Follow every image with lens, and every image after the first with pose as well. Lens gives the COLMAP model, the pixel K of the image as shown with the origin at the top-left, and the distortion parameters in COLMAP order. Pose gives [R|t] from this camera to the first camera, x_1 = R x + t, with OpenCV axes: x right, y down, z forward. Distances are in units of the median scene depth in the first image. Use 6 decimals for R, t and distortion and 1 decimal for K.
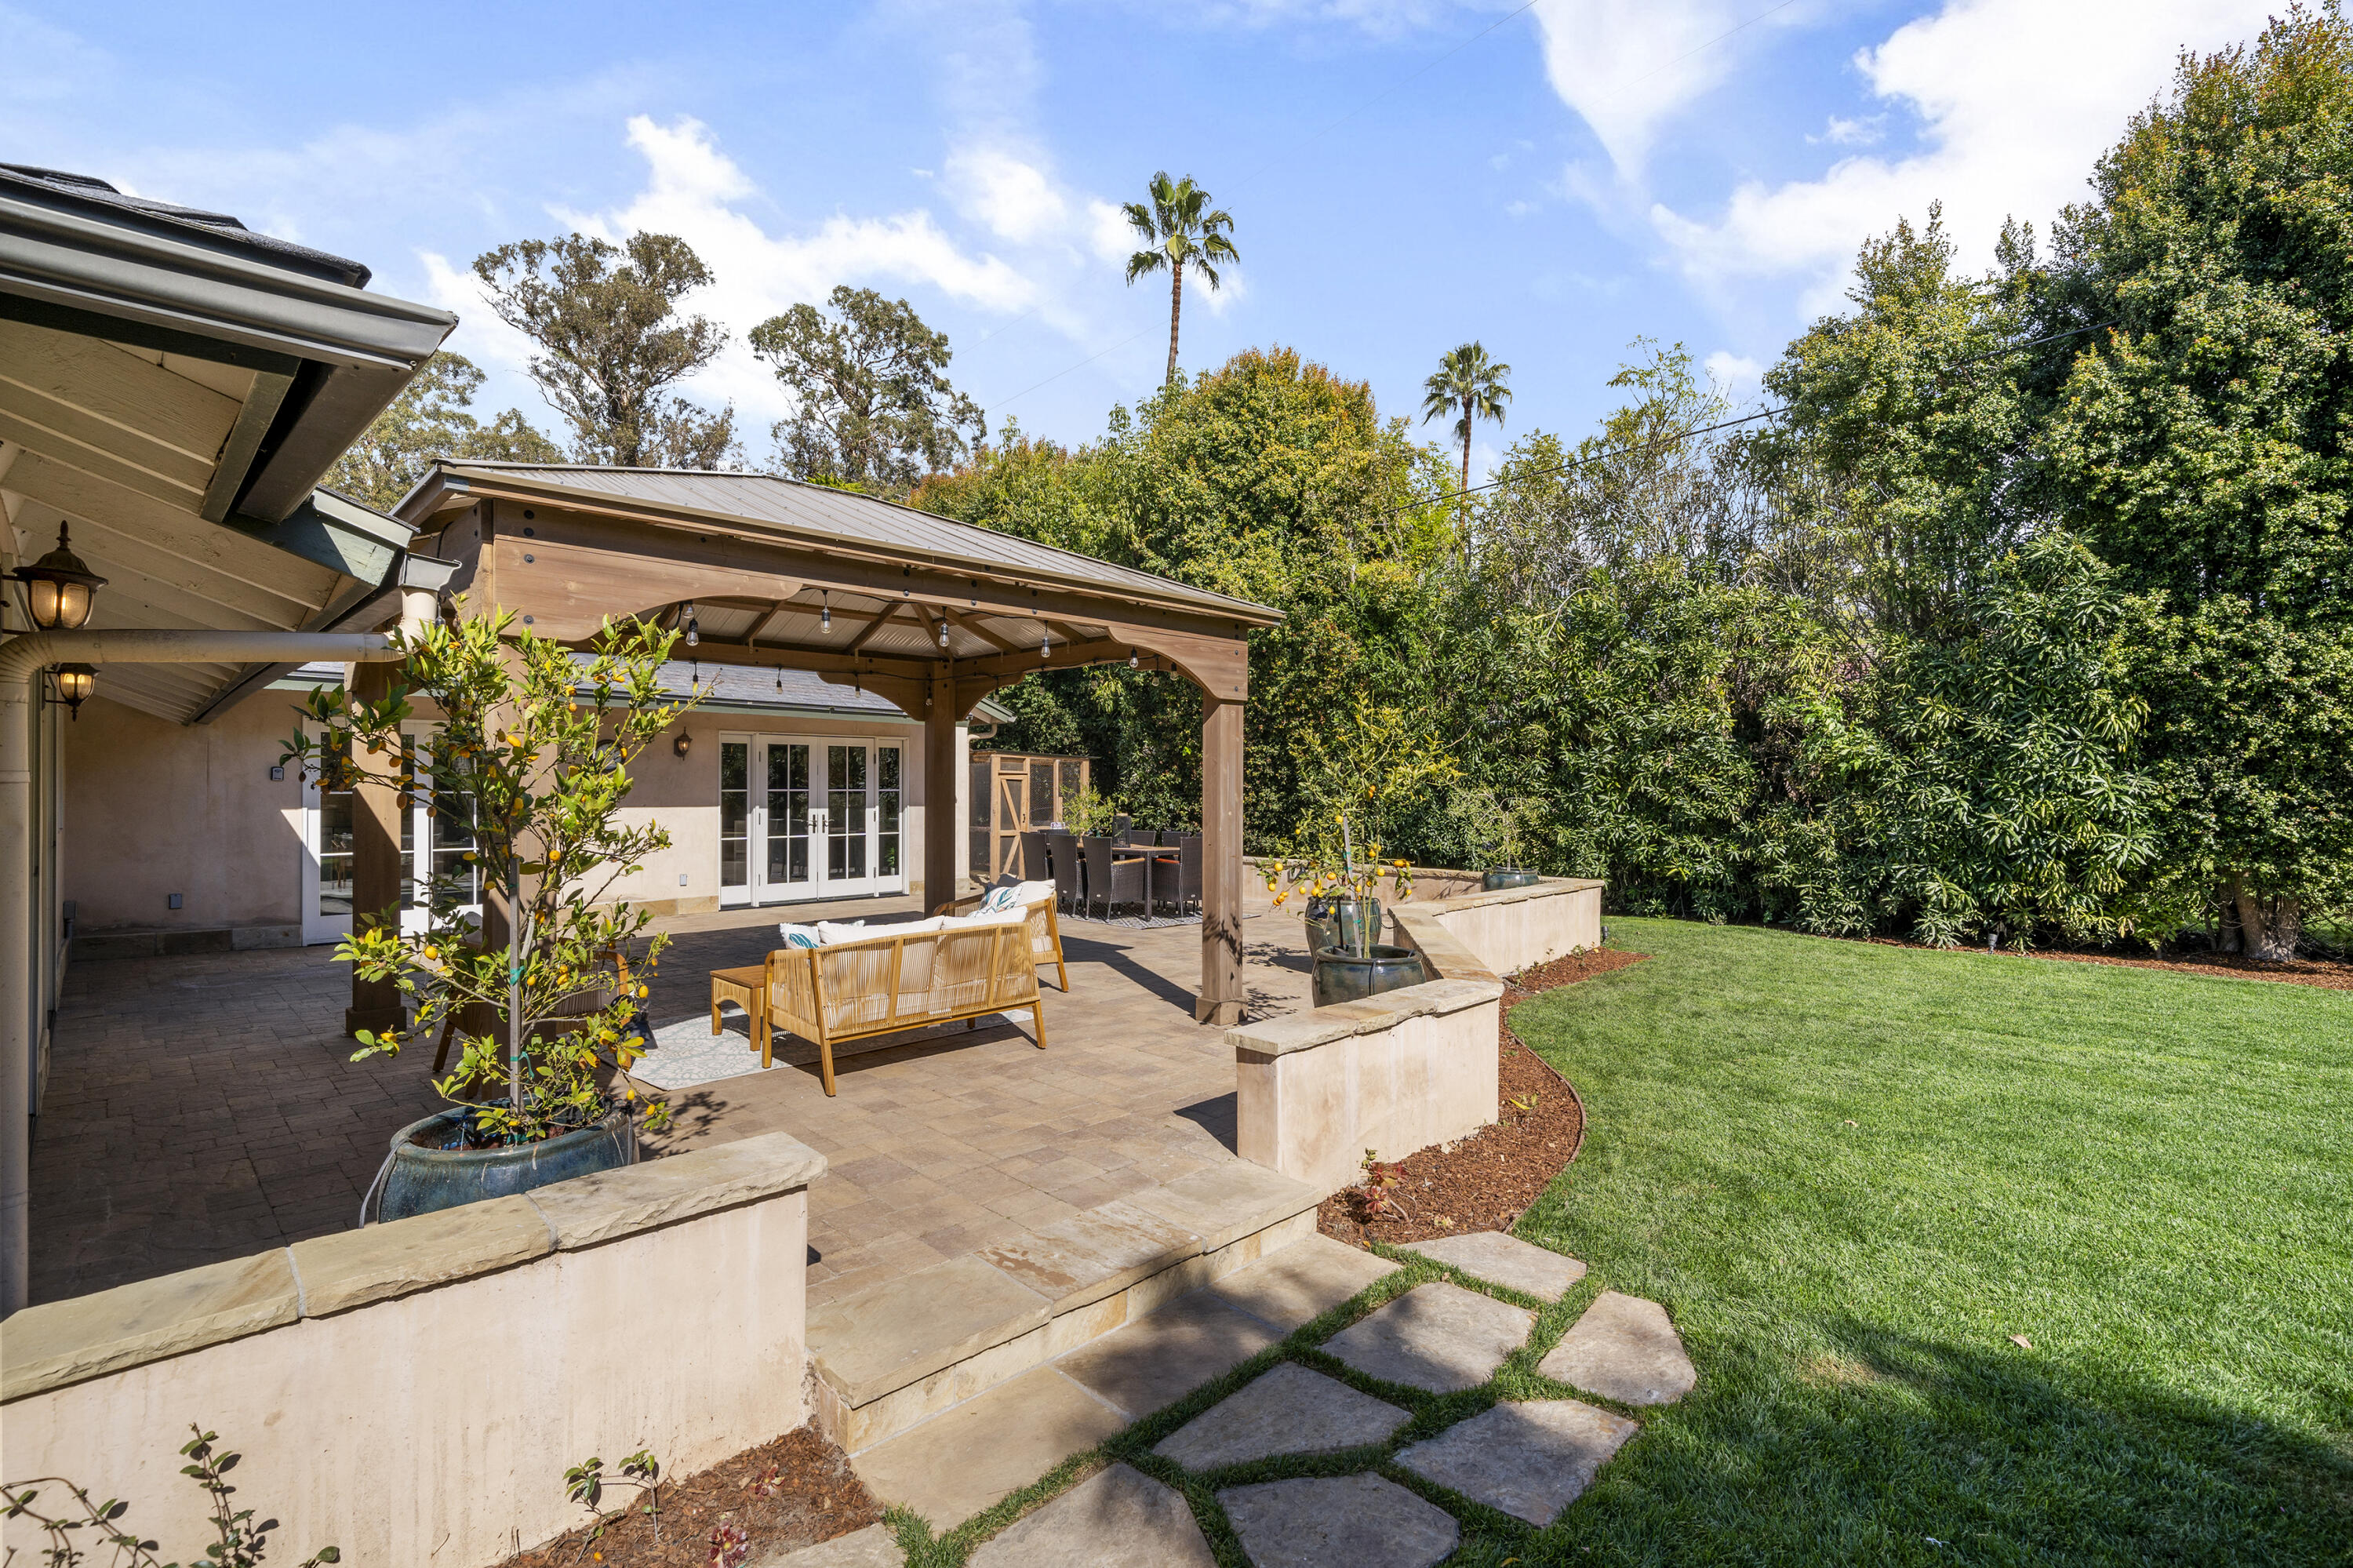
lens RADIAL K [[1071.7, 0, 1176.5], [0, 1071.7, 784.0], [0, 0, 1]] dist [-0.000427, 0.000388]
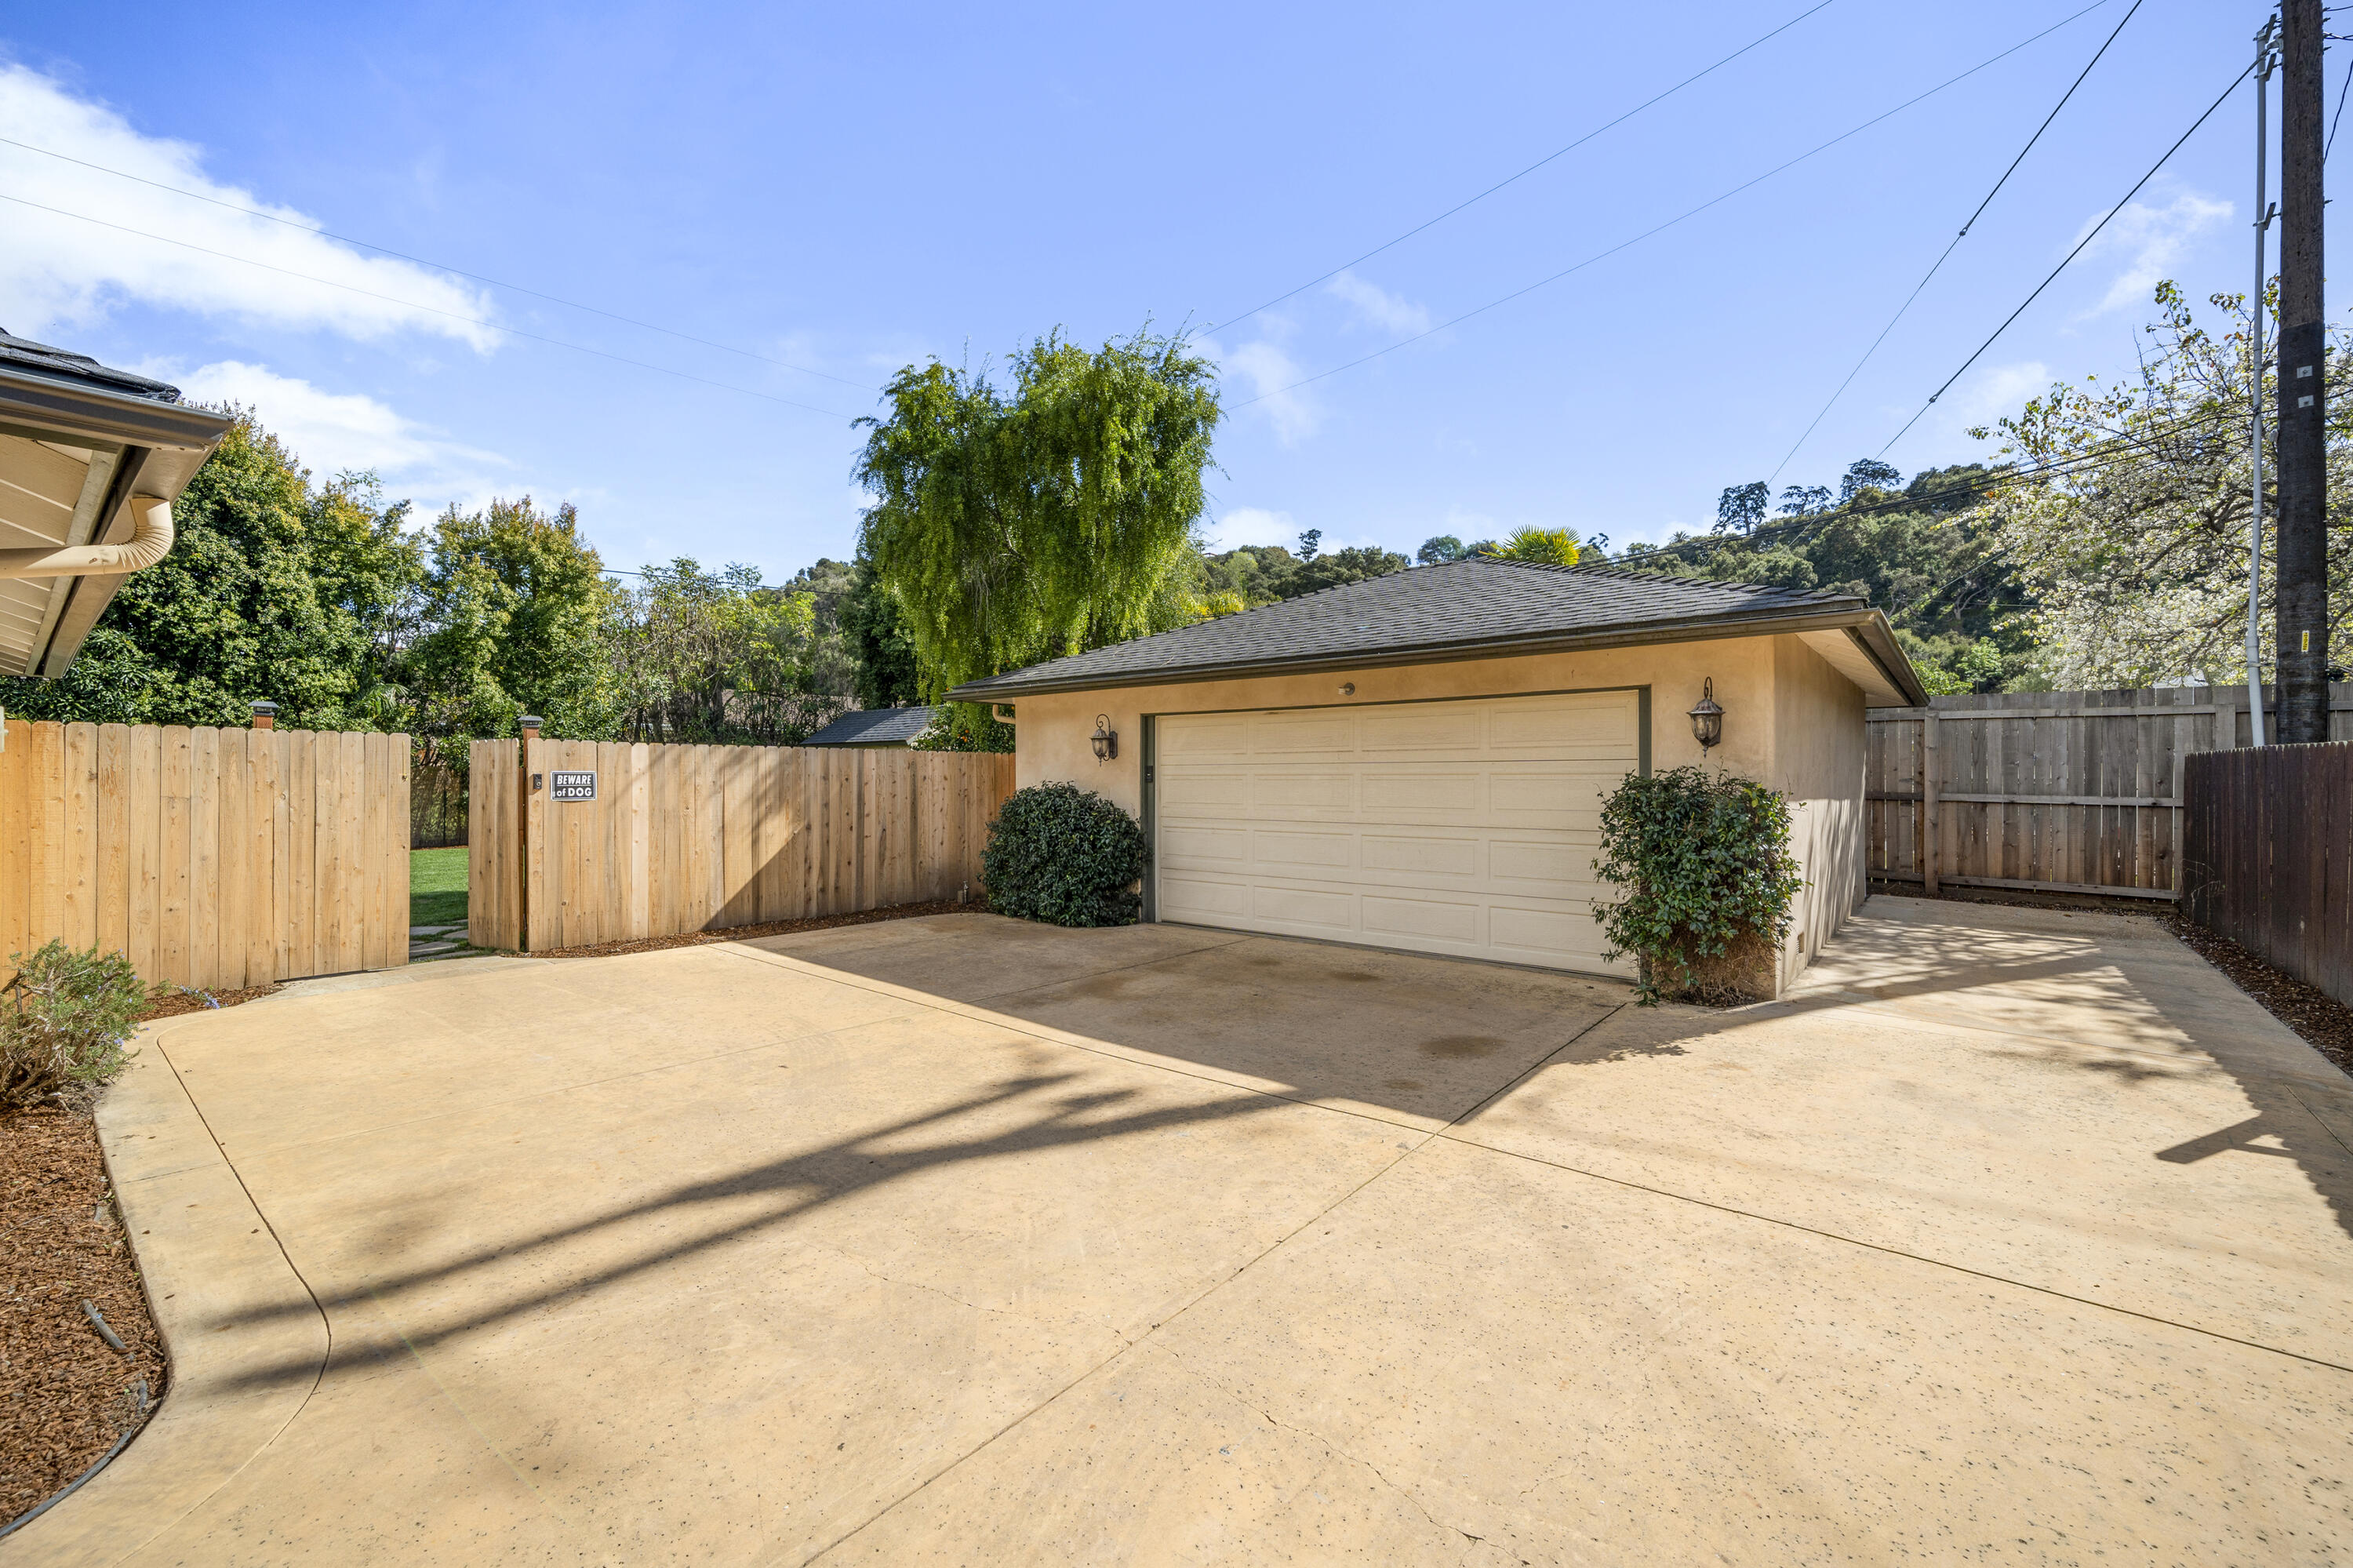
lens RADIAL K [[972.1, 0, 1185.6], [0, 972.1, 780.6], [0, 0, 1]] dist [0.000529, -0.000174]
pose [[-0.117875, -0.002335, 0.993026, -0.737885], [-0.003859, 0.999991, 0.001893, 0.007960], [-0.993021, -0.003609, -0.117883, -0.440524]]
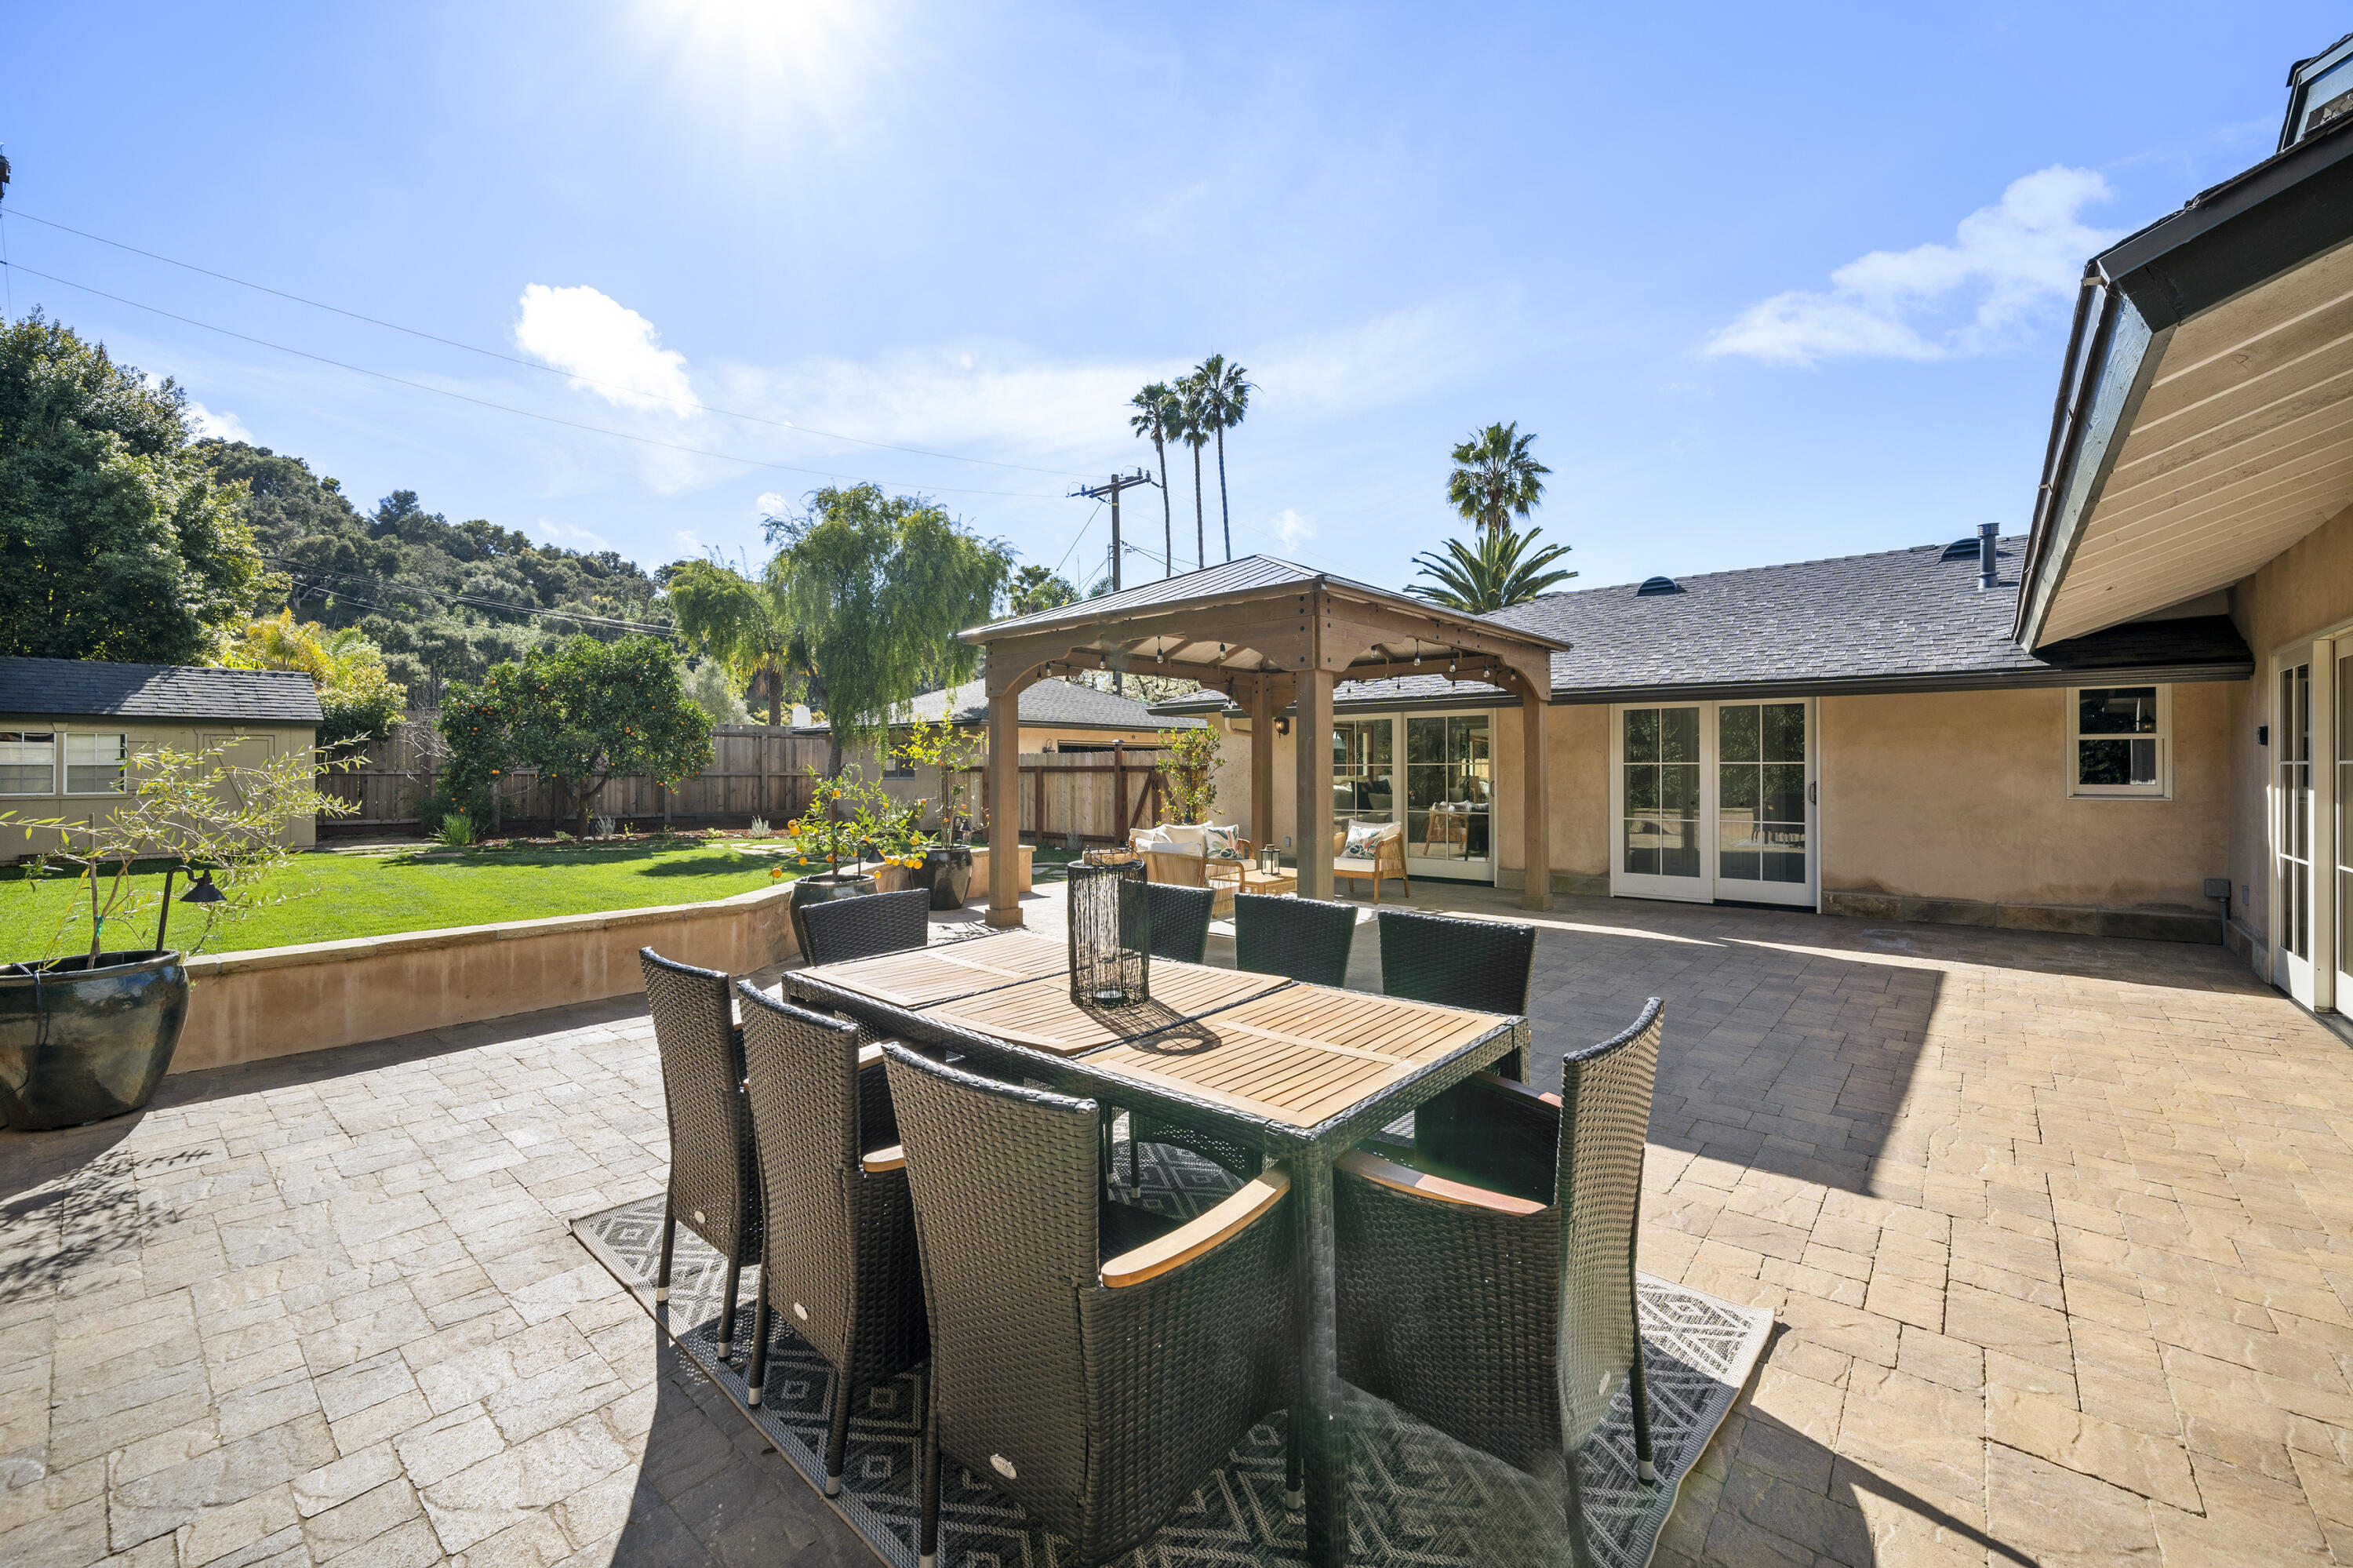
lens RADIAL K [[938.6, 0, 1182.6], [0, 938.6, 767.8], [0, 0, 1]] dist [-0.000690, -0.000166]
pose [[-0.996839, 0.000913, -0.079447, -0.047202], [0.000985, 0.999999, -0.000864, 0.006644], [0.079446, -0.000939, -0.996839, 1.103028]]
